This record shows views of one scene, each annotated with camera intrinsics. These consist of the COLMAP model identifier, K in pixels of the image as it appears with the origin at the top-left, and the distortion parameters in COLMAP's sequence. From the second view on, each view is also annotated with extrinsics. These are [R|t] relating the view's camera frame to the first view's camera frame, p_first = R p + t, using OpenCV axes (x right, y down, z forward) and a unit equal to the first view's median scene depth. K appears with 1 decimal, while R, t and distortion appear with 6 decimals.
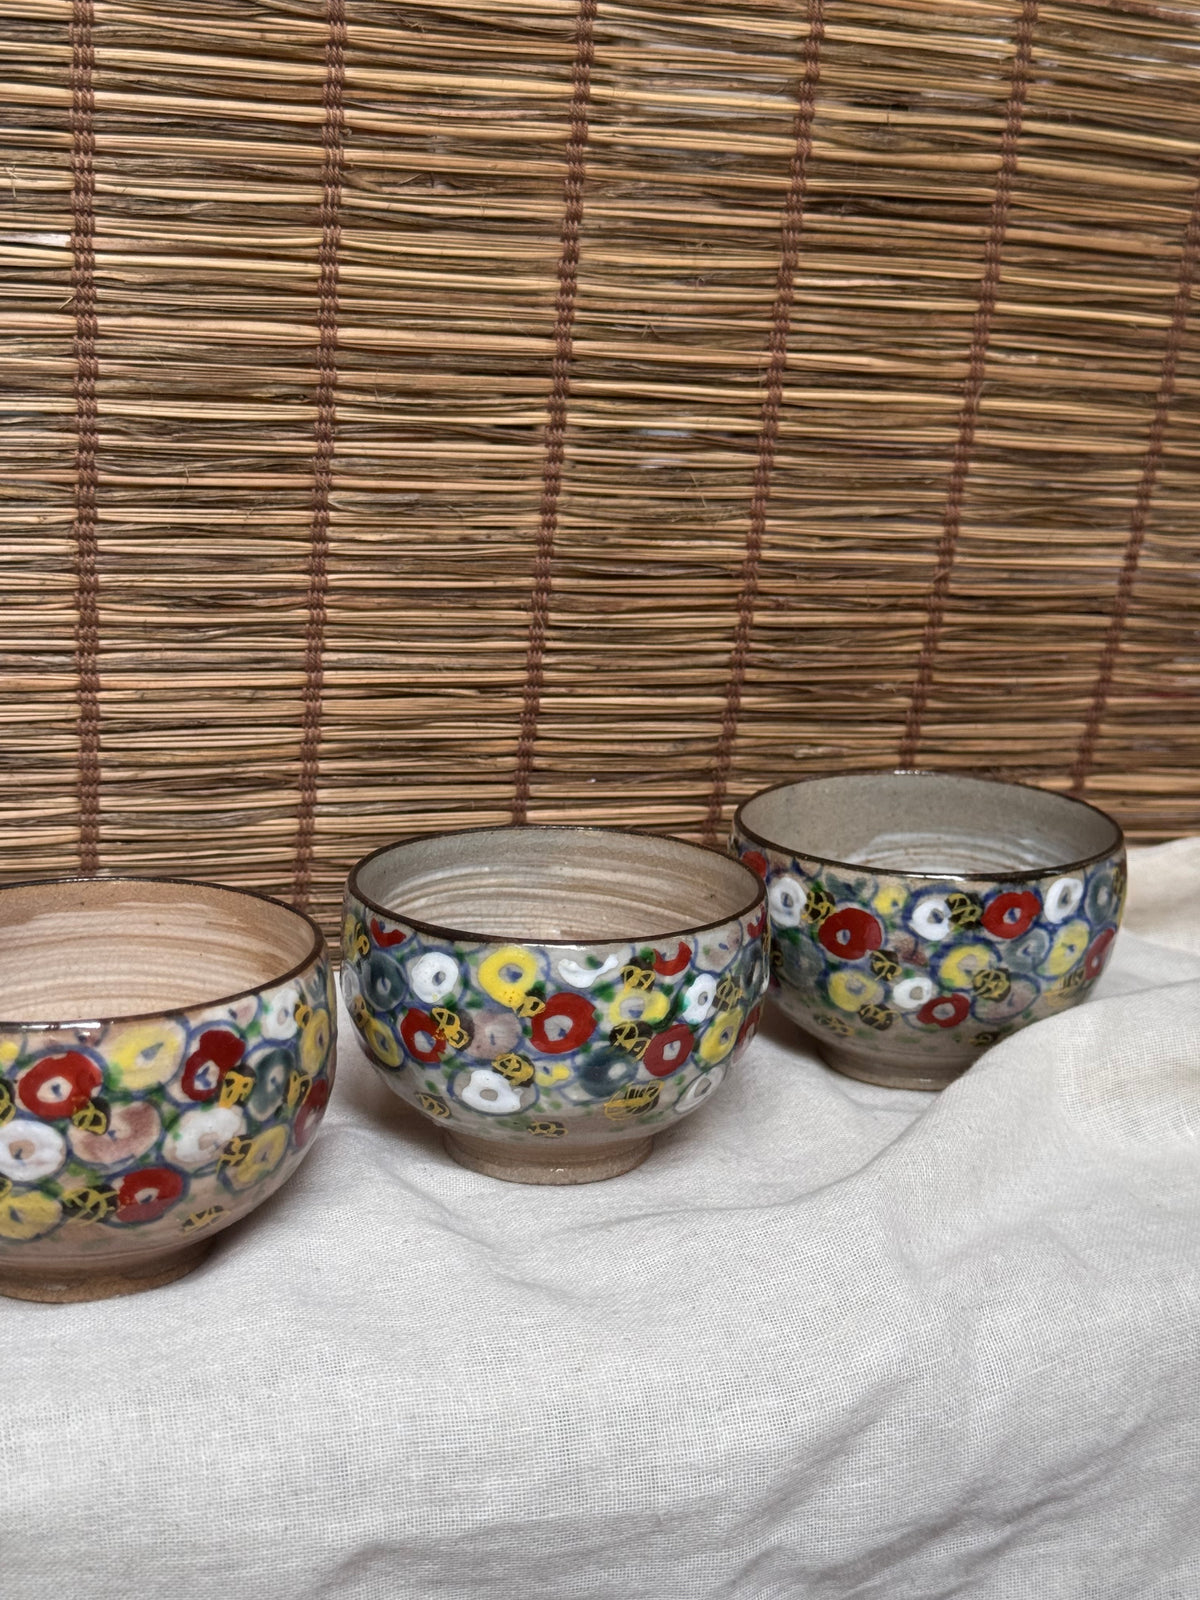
lens RADIAL K [[2374.3, 0, 603.6], [0, 2374.3, 794.5], [0, 0, 1]] dist [0.035296, 0.000000]
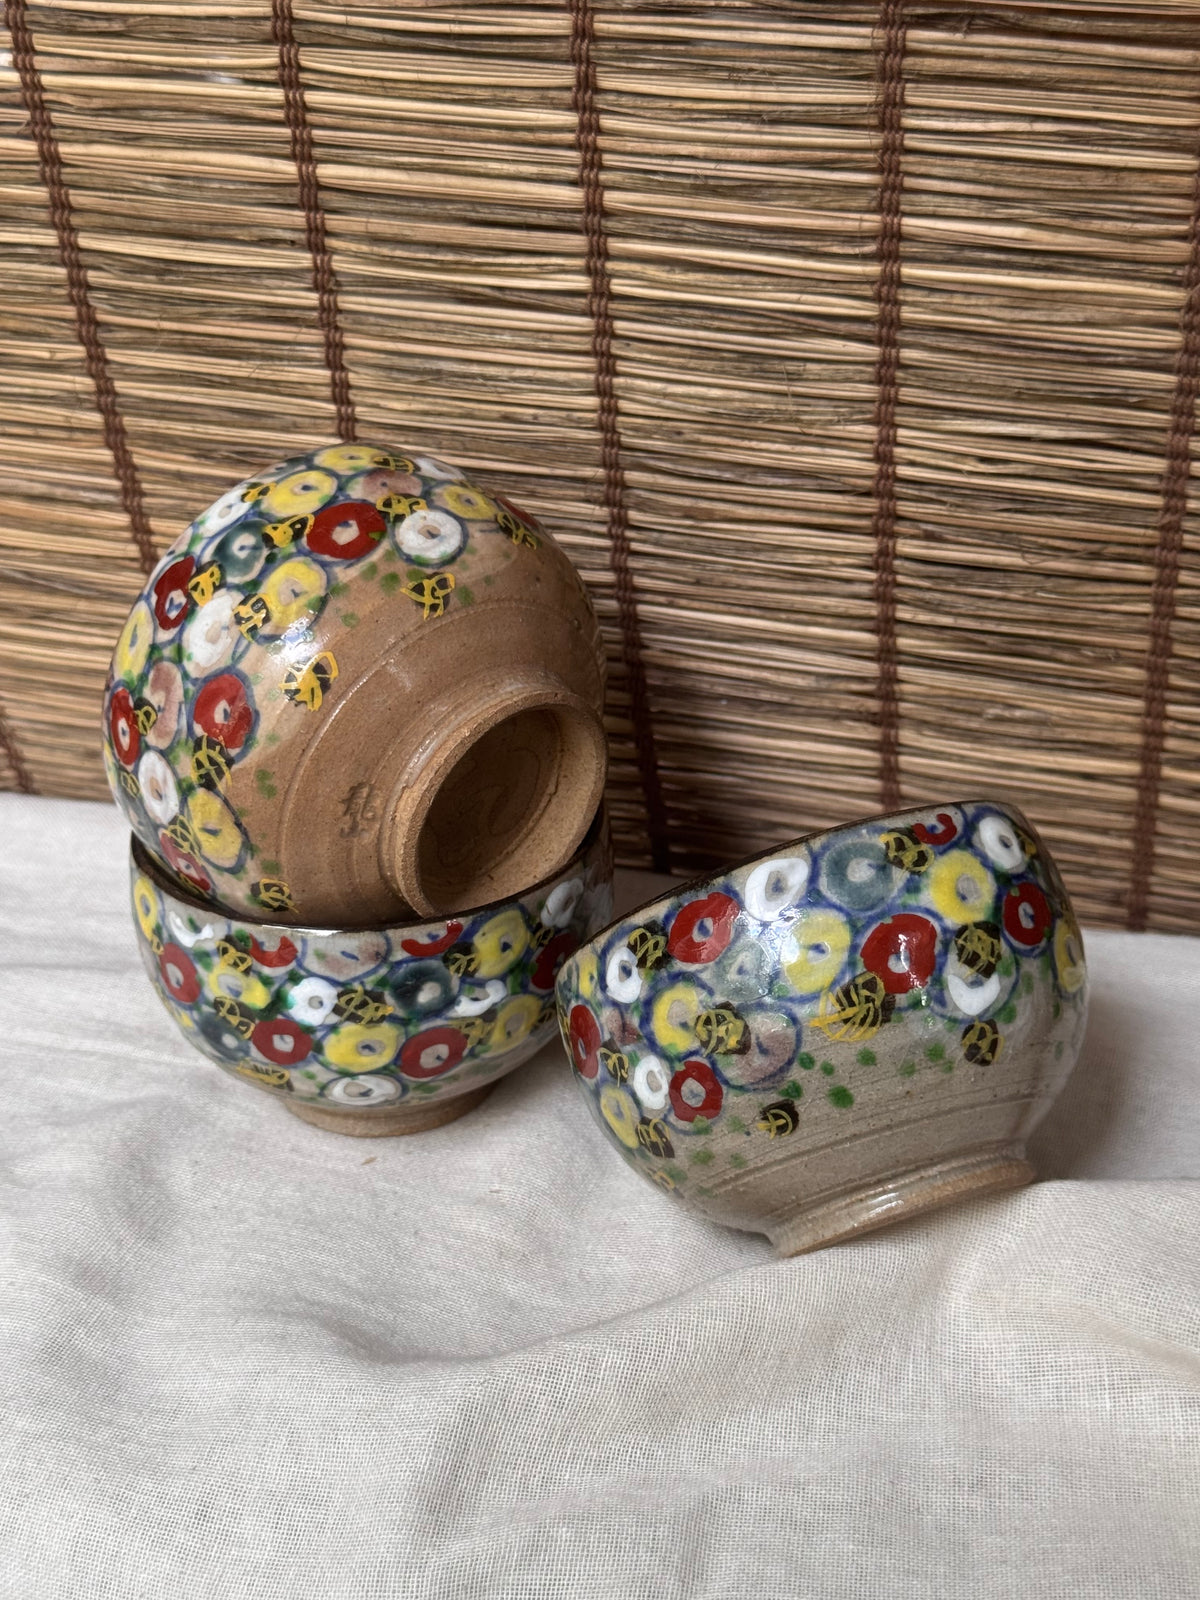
lens RADIAL K [[2374.3, 0, 560.3], [0, 2374.3, 817.3], [0, 0, 1]] dist [0.035296, 0.000000]
pose [[0.818182, 0.226792, -0.528340, 0.422425], [-0.094045, 0.959330, 0.266160, -0.194935], [0.567215, -0.168080, 0.806236, 0.320588]]
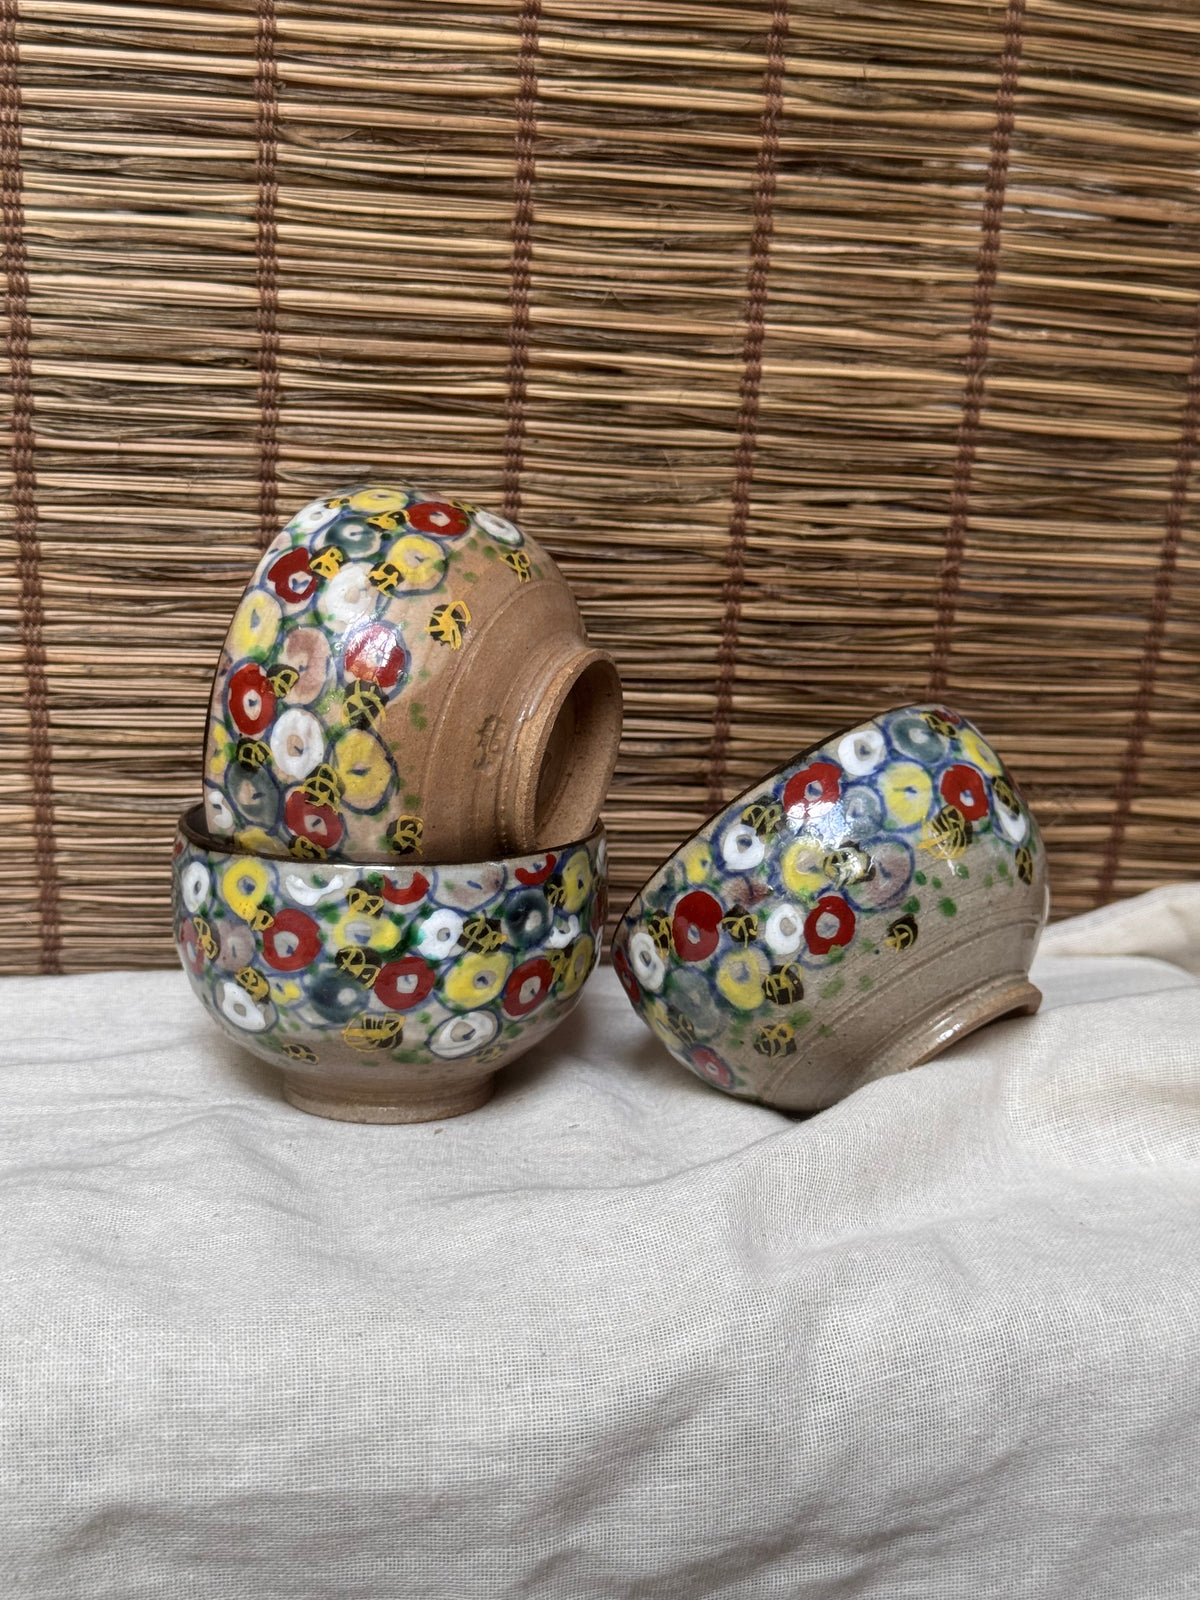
lens RADIAL K [[2374.3, 0, 602.9], [0, 2374.3, 798.0], [0, 0, 1]] dist [0.035296, 0.000000]
pose [[0.988230, 0.022222, -0.151351, 0.161924], [-0.031394, 0.997795, -0.058479, 0.060711], [0.149718, 0.062542, 0.986749, 0.066947]]
